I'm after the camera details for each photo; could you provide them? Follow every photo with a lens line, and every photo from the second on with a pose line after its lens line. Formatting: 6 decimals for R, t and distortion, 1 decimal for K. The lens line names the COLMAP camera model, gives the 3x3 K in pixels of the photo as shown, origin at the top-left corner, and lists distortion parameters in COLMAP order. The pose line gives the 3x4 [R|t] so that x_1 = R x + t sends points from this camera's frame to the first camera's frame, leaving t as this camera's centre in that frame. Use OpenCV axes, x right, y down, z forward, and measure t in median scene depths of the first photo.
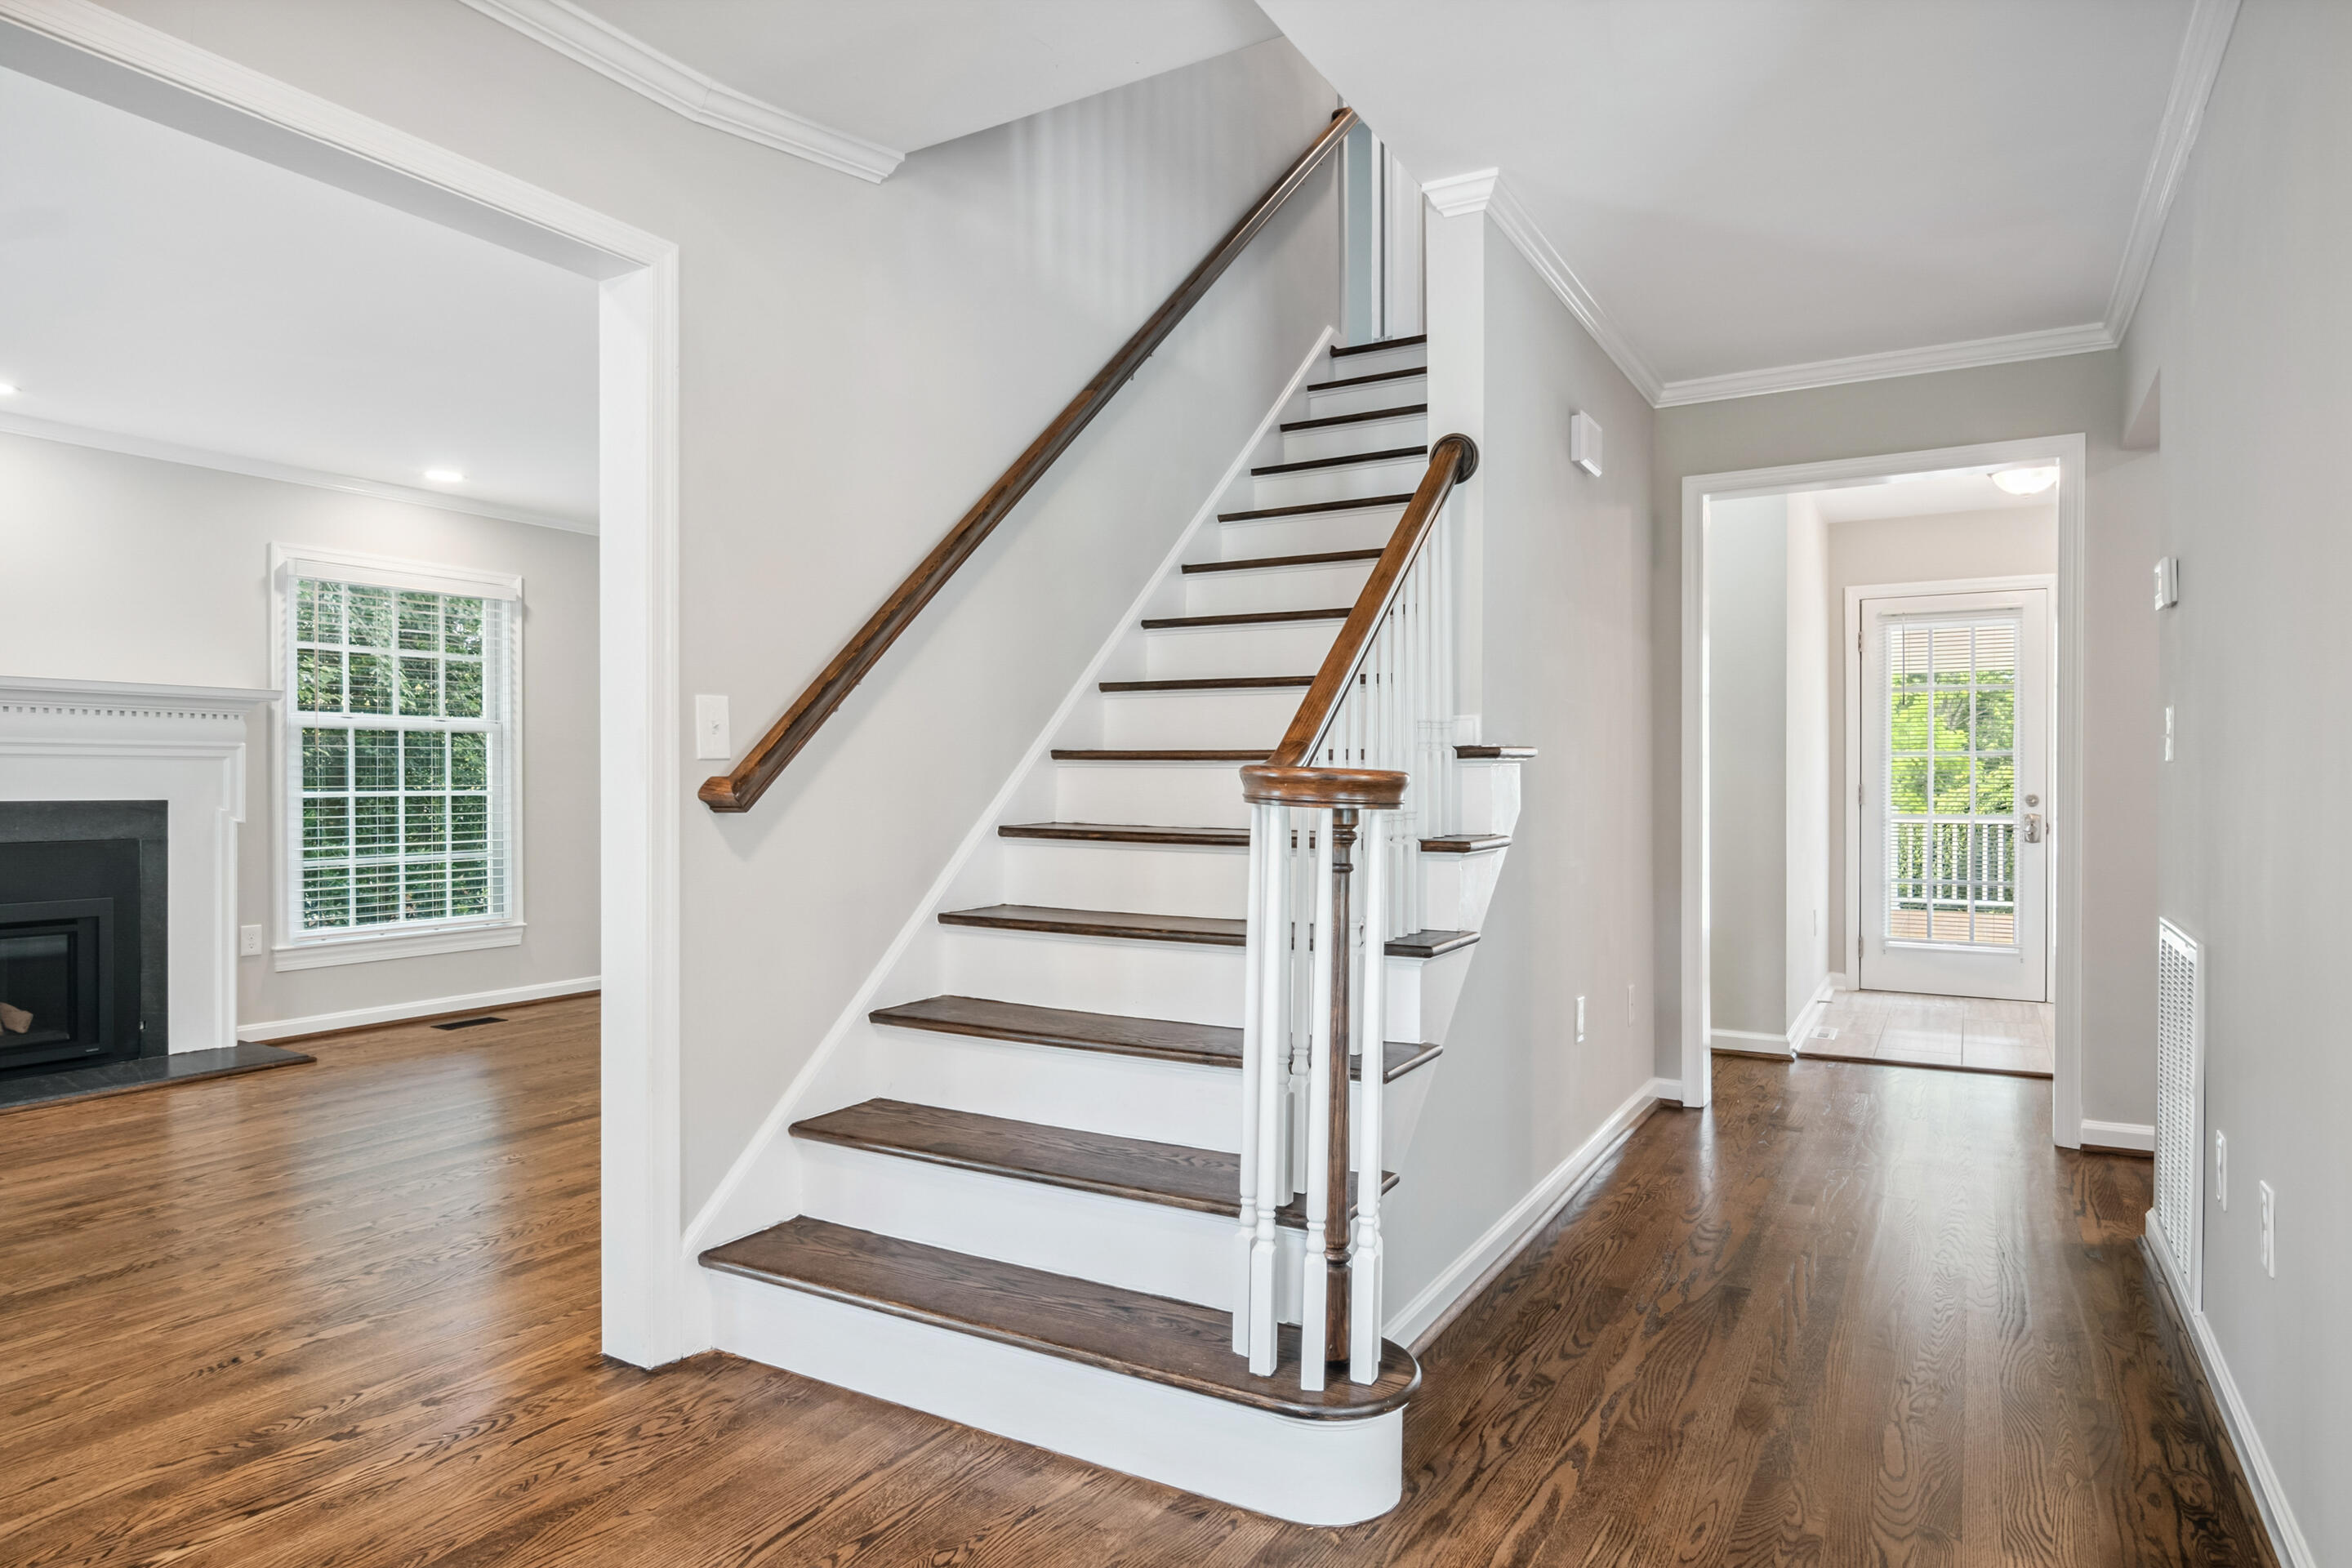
lens RADIAL K [[1415.4, 0, 1167.0], [0, 1415.4, 782.4], [0, 0, 1]] dist [0.004717, -0.007274]
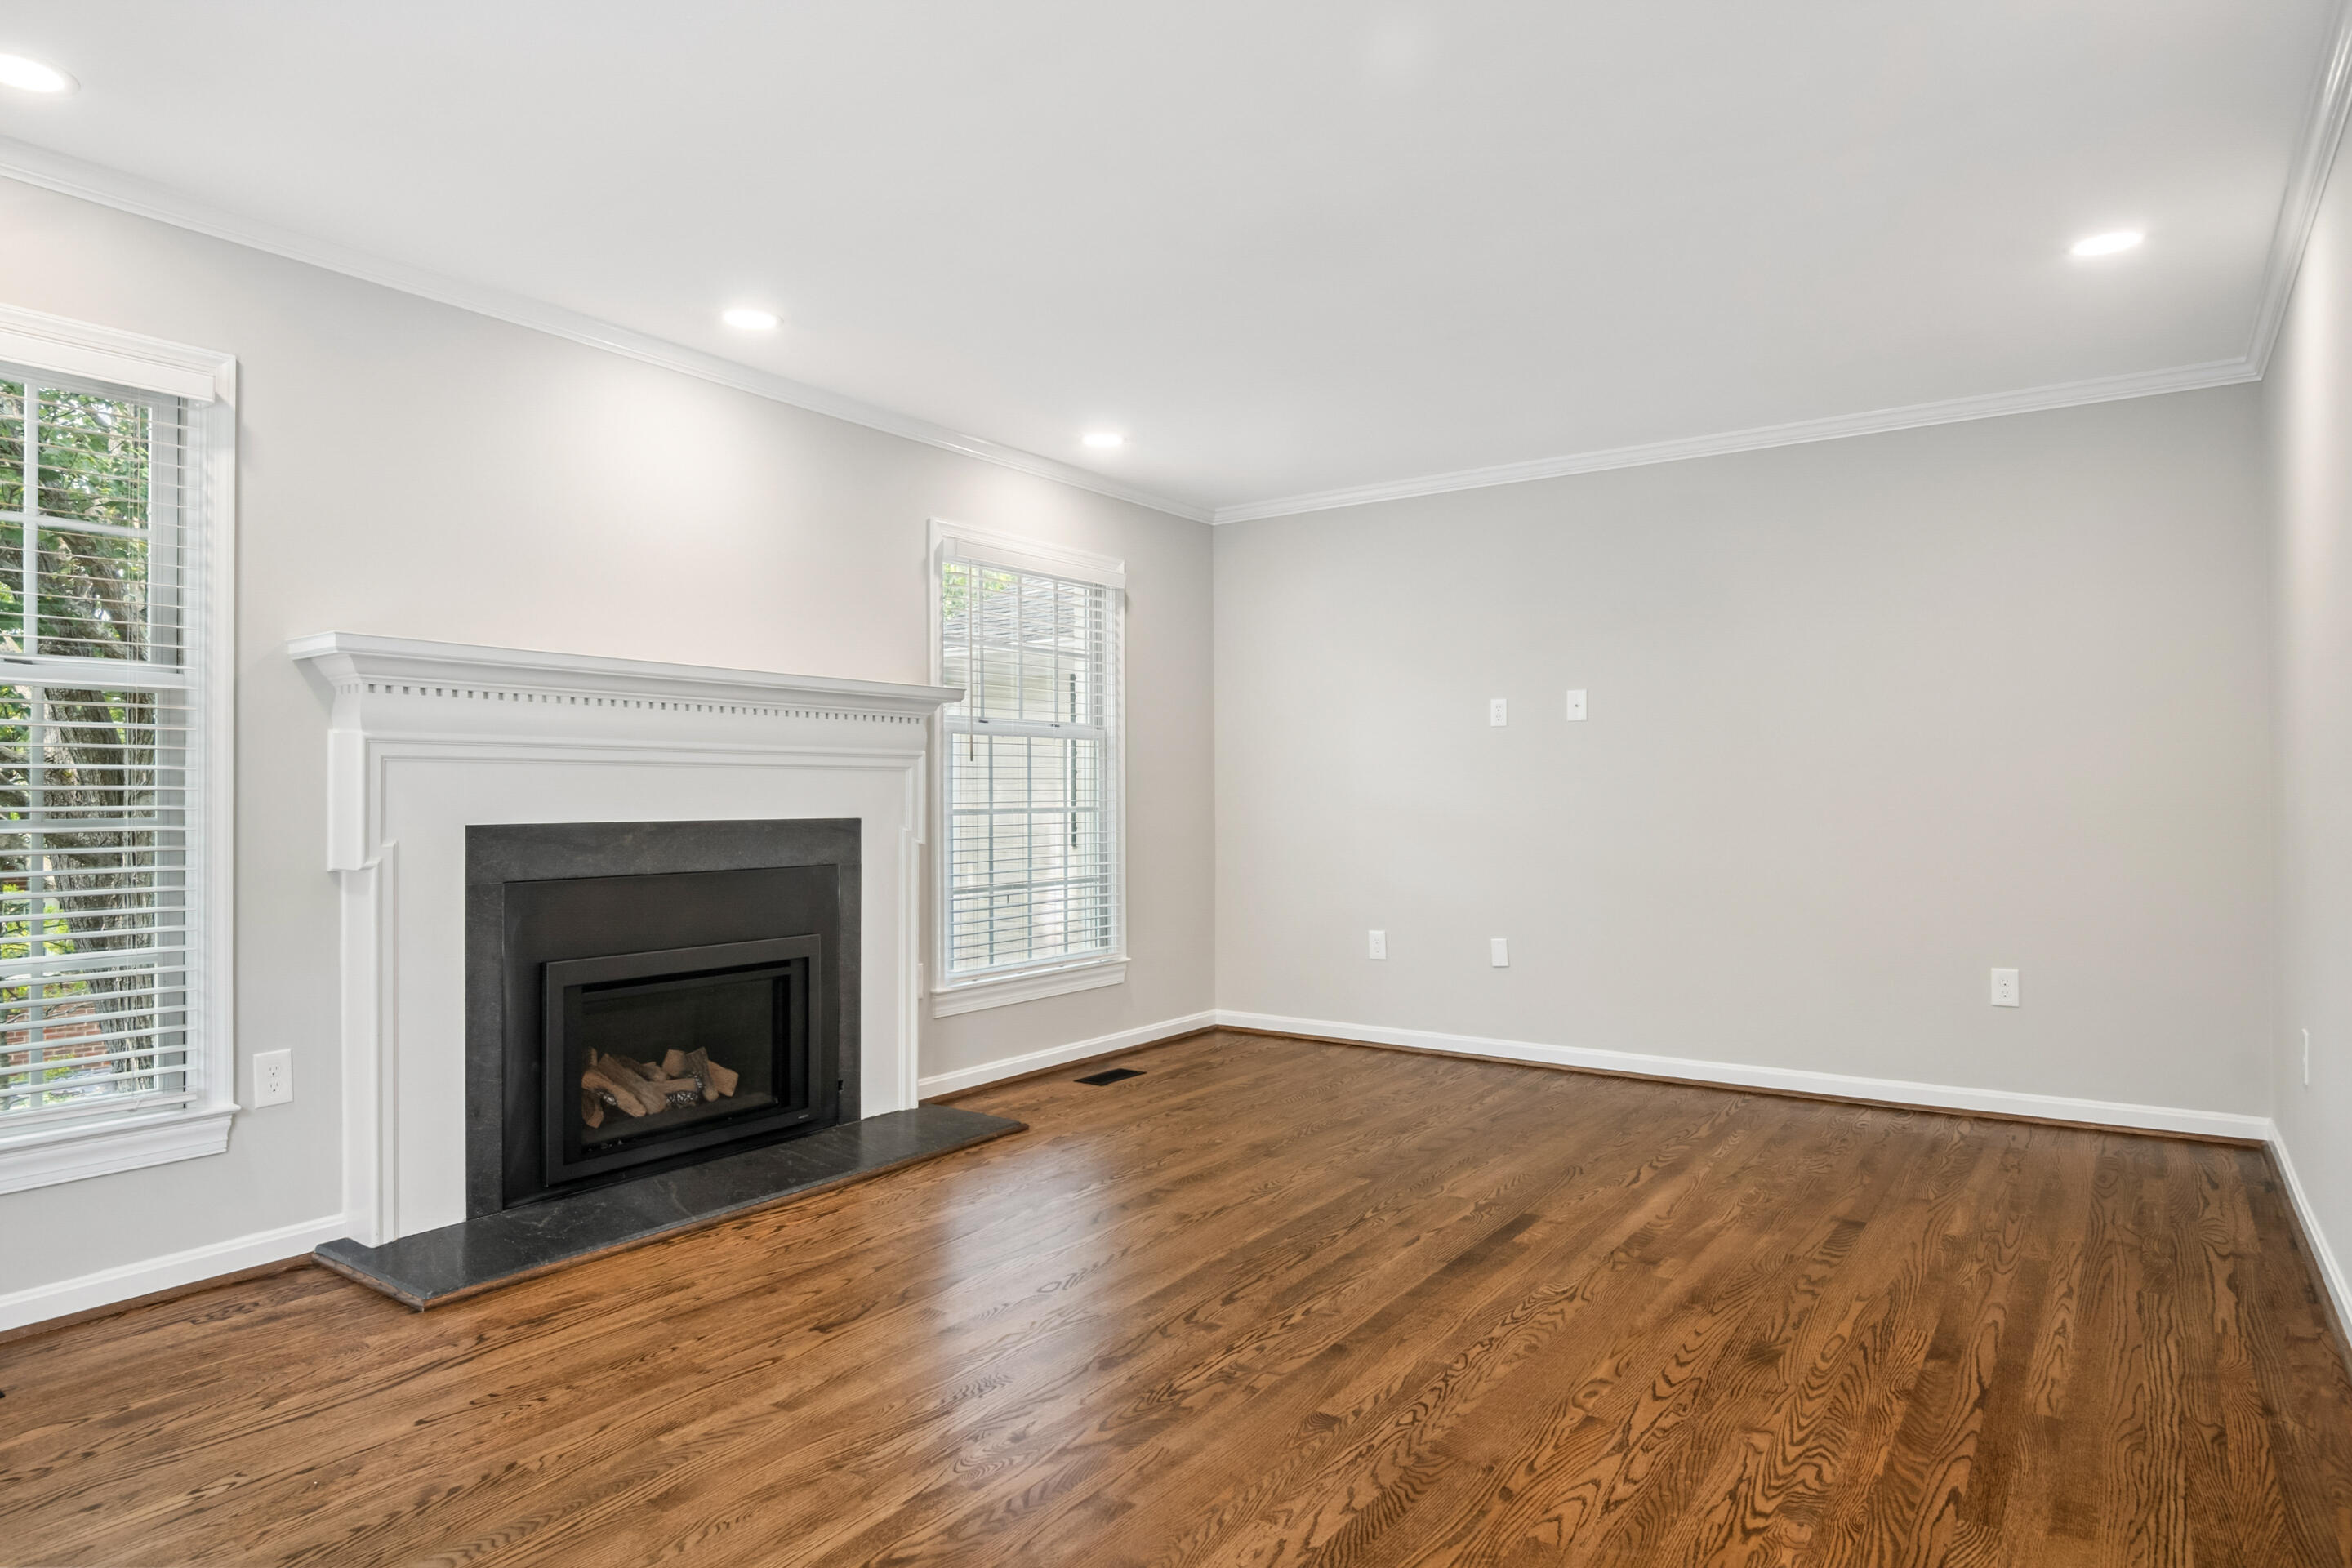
lens RADIAL K [[1415.4, 0, 1183.8], [0, 1415.4, 787.6], [0, 0, 1]] dist [0.004717, -0.007274]
pose [[0.997333, -0.003222, -0.072915, -0.453557], [0.002714, 0.999971, -0.007063, 0.000831], [0.072936, 0.006846, 0.997313, 0.171791]]
